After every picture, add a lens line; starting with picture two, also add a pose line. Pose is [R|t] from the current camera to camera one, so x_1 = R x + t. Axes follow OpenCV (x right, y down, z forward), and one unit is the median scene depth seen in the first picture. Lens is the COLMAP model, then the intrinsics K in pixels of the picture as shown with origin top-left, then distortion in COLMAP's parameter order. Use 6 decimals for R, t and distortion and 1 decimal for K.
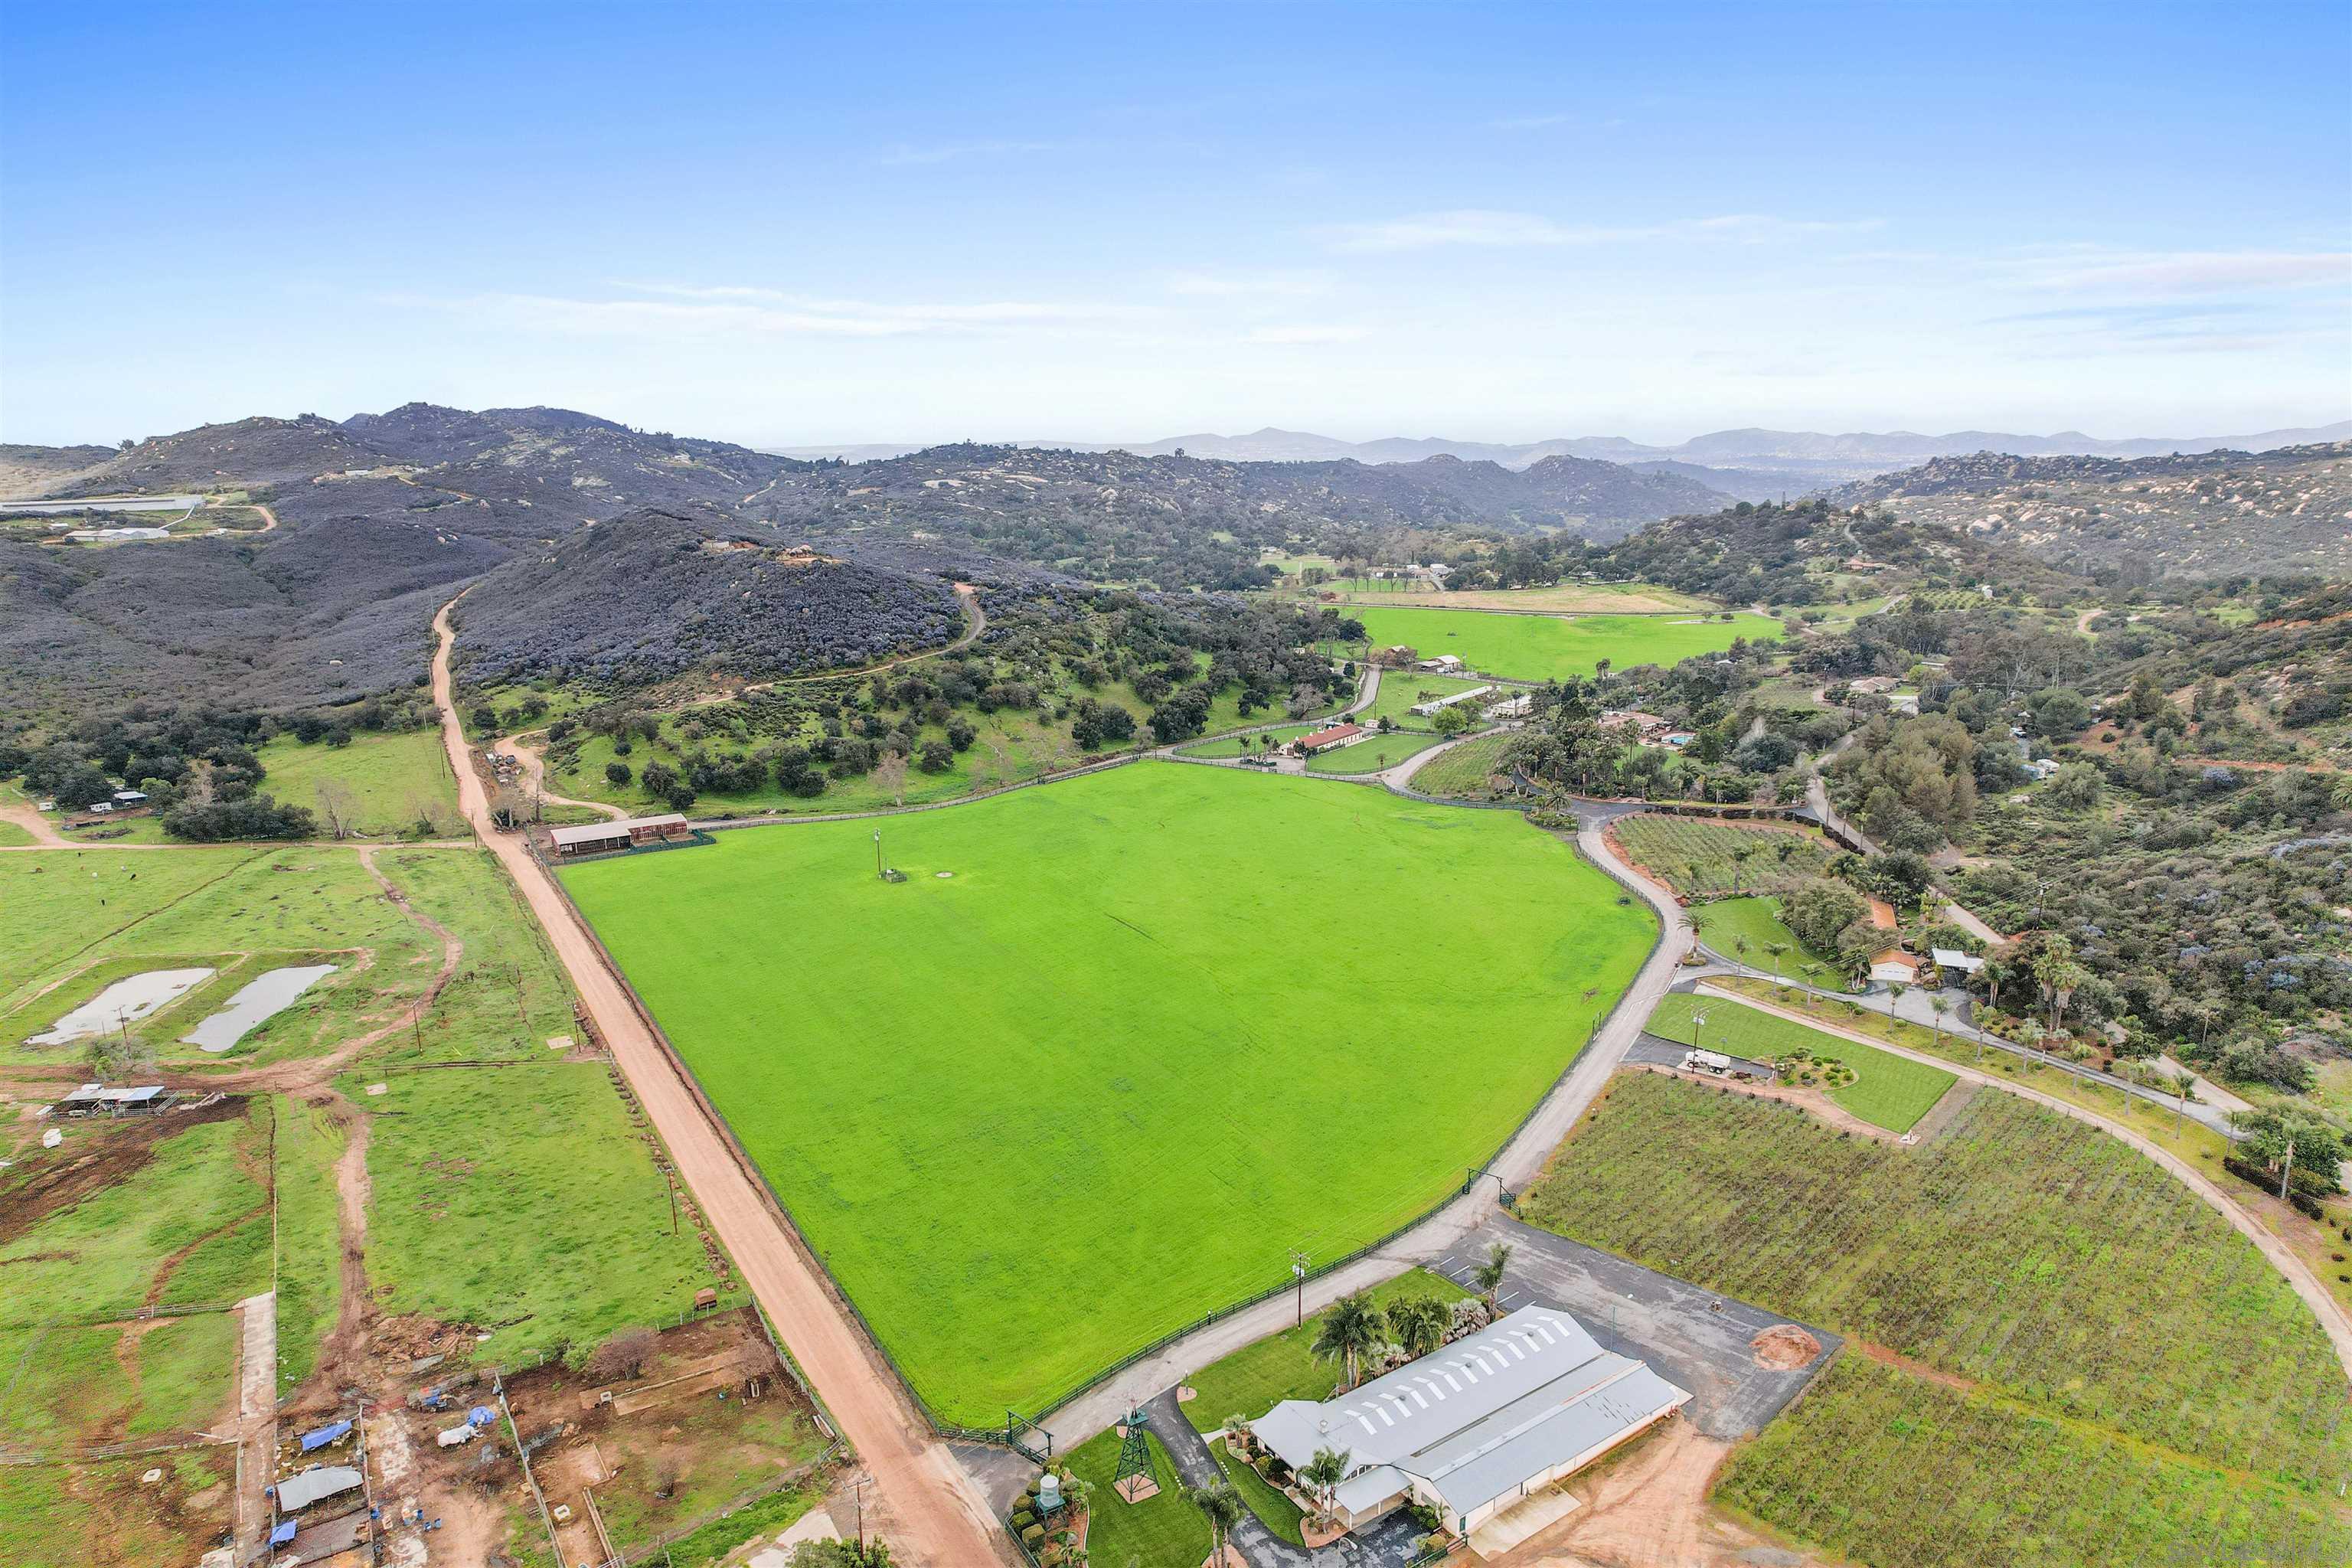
lens RADIAL K [[1504.9, 0, 1176.0], [0, 1504.9, 784.0], [0, 0, 1]] dist [-0.083247, 0.073571]
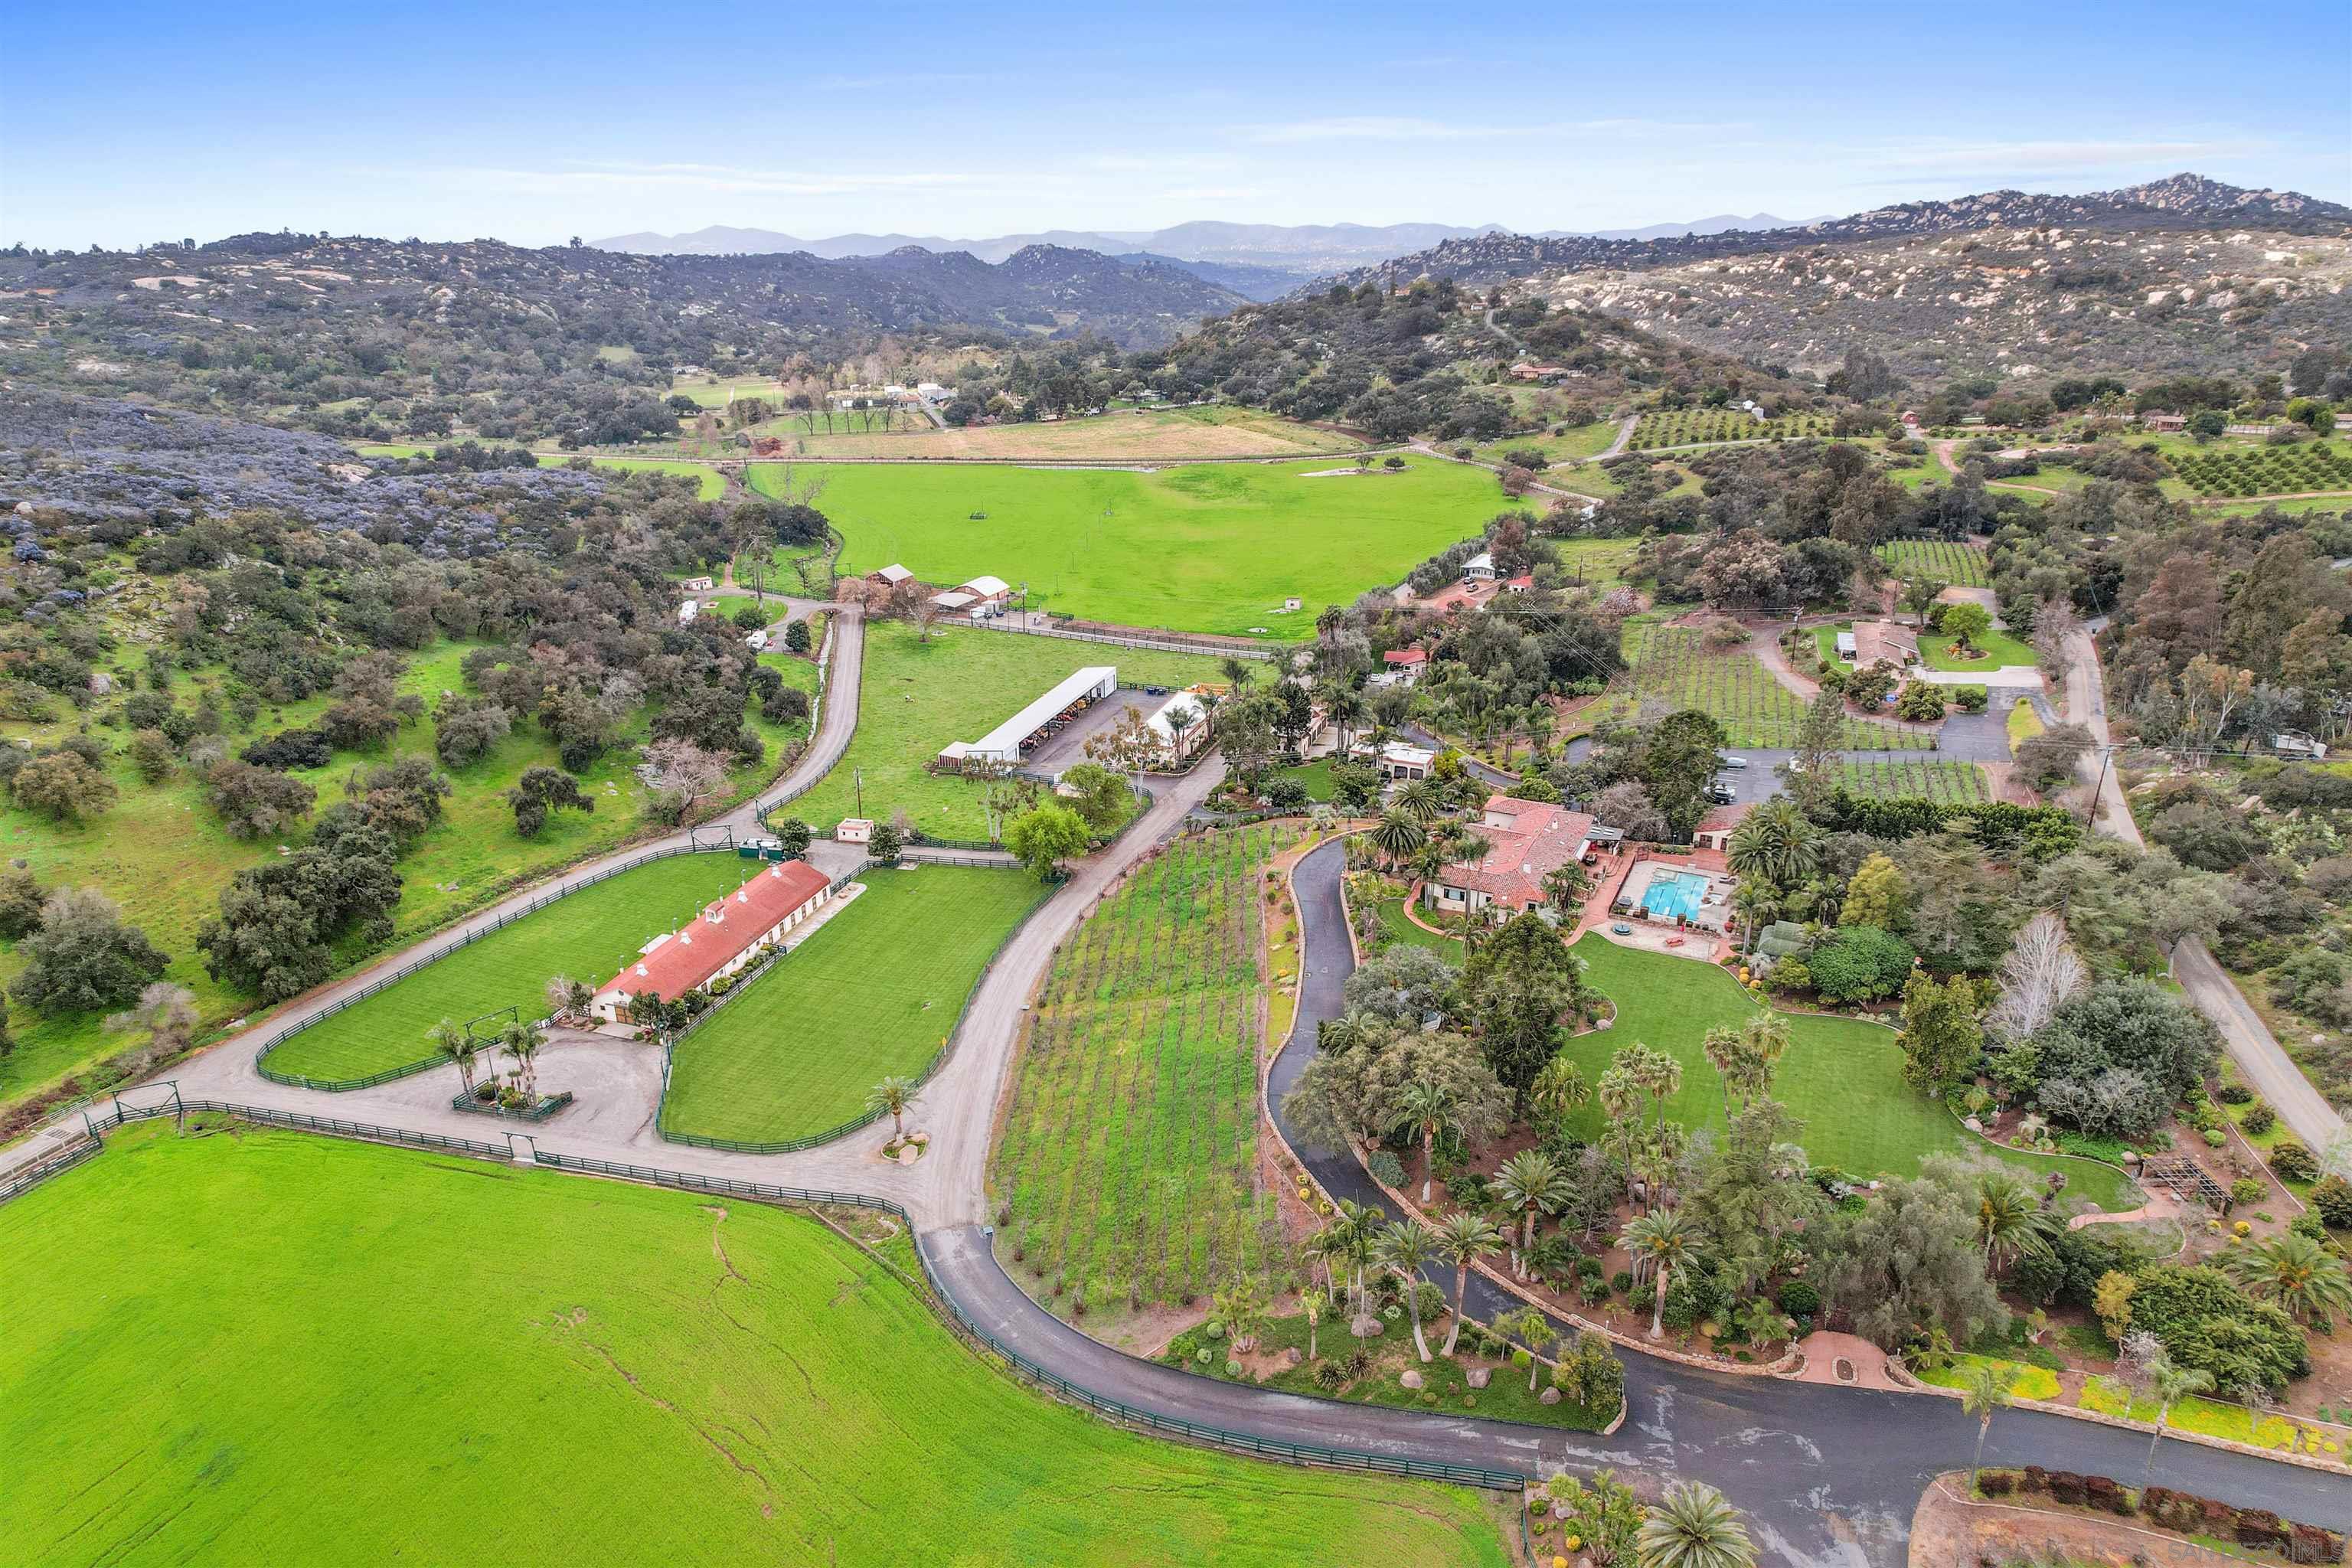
lens RADIAL K [[1504.9, 0, 1176.0], [0, 1504.9, 784.0], [0, 0, 1]] dist [-0.083247, 0.073571]
pose [[0.941980, -0.114507, 0.315535, 0.044491], [0.073883, 0.987691, 0.137866, -0.053340], [-0.327438, -0.106555, 0.938845, 0.305354]]
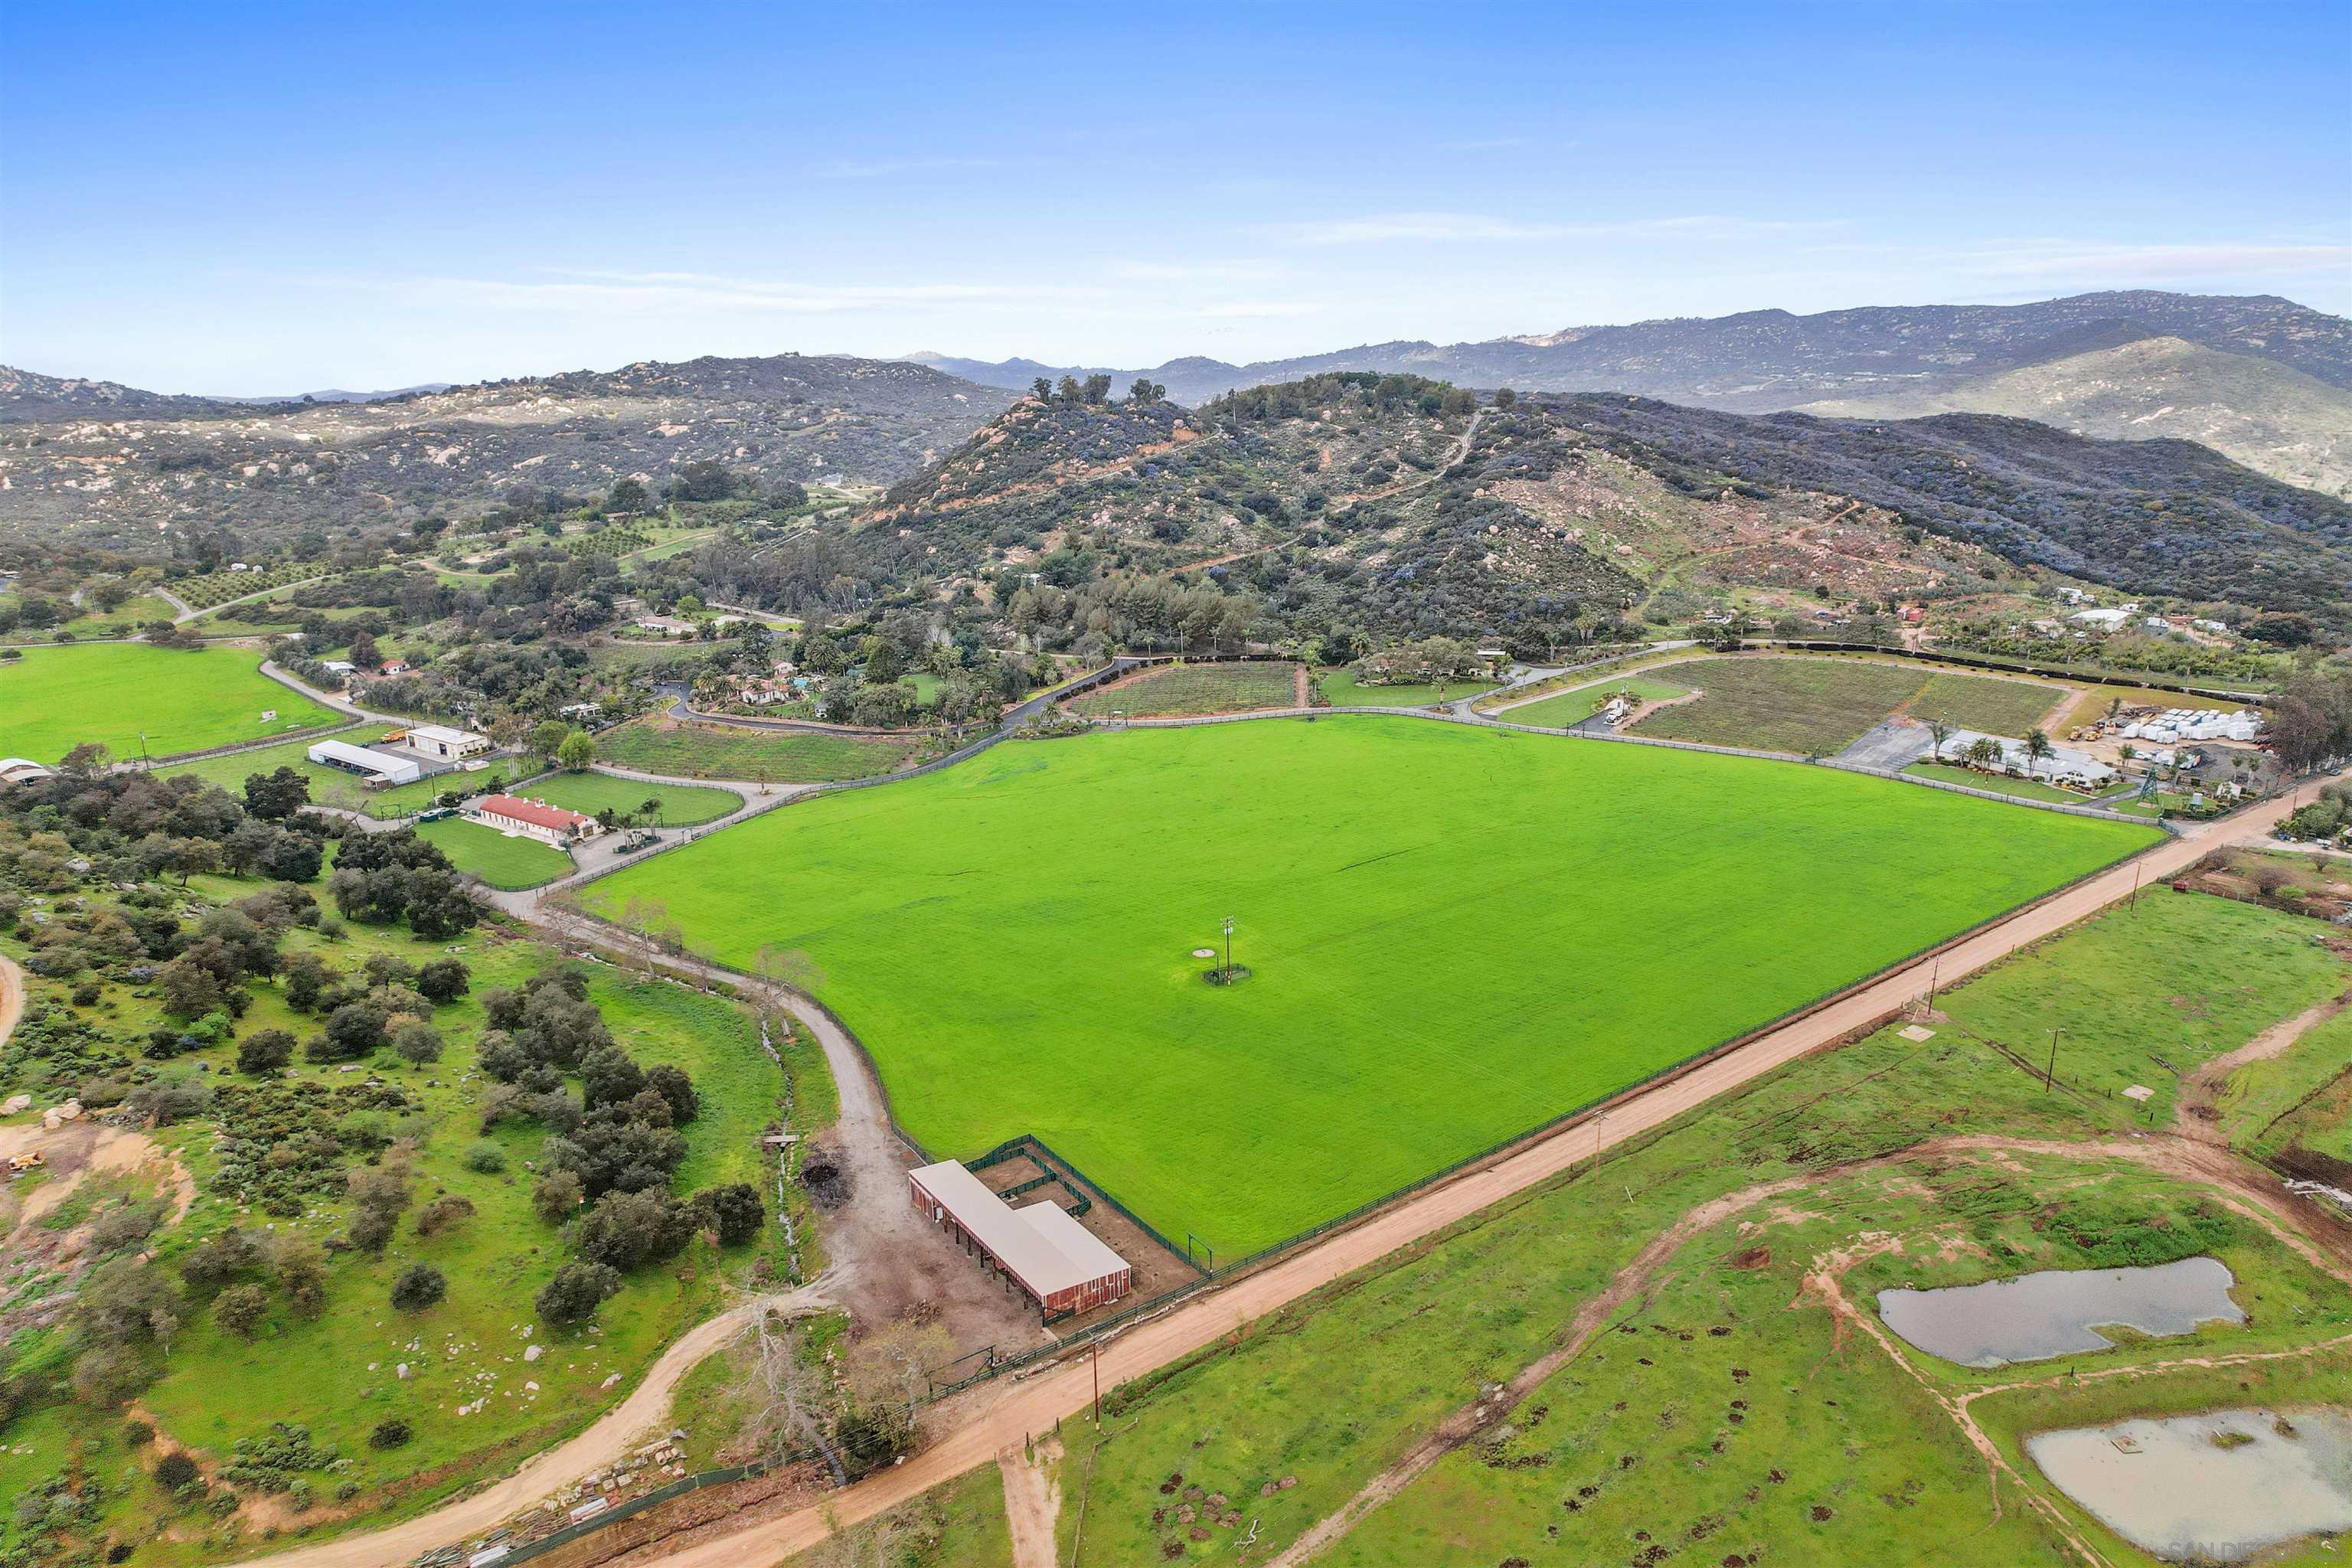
lens RADIAL K [[1504.9, 0, 1176.0], [0, 1504.9, 784.0], [0, 0, 1]] dist [-0.083247, 0.073571]
pose [[-0.070865, -0.260995, 0.962735, -0.291991], [0.254656, 0.928445, 0.270444, -0.076623], [-0.964432, 0.264332, 0.000670, 0.343406]]
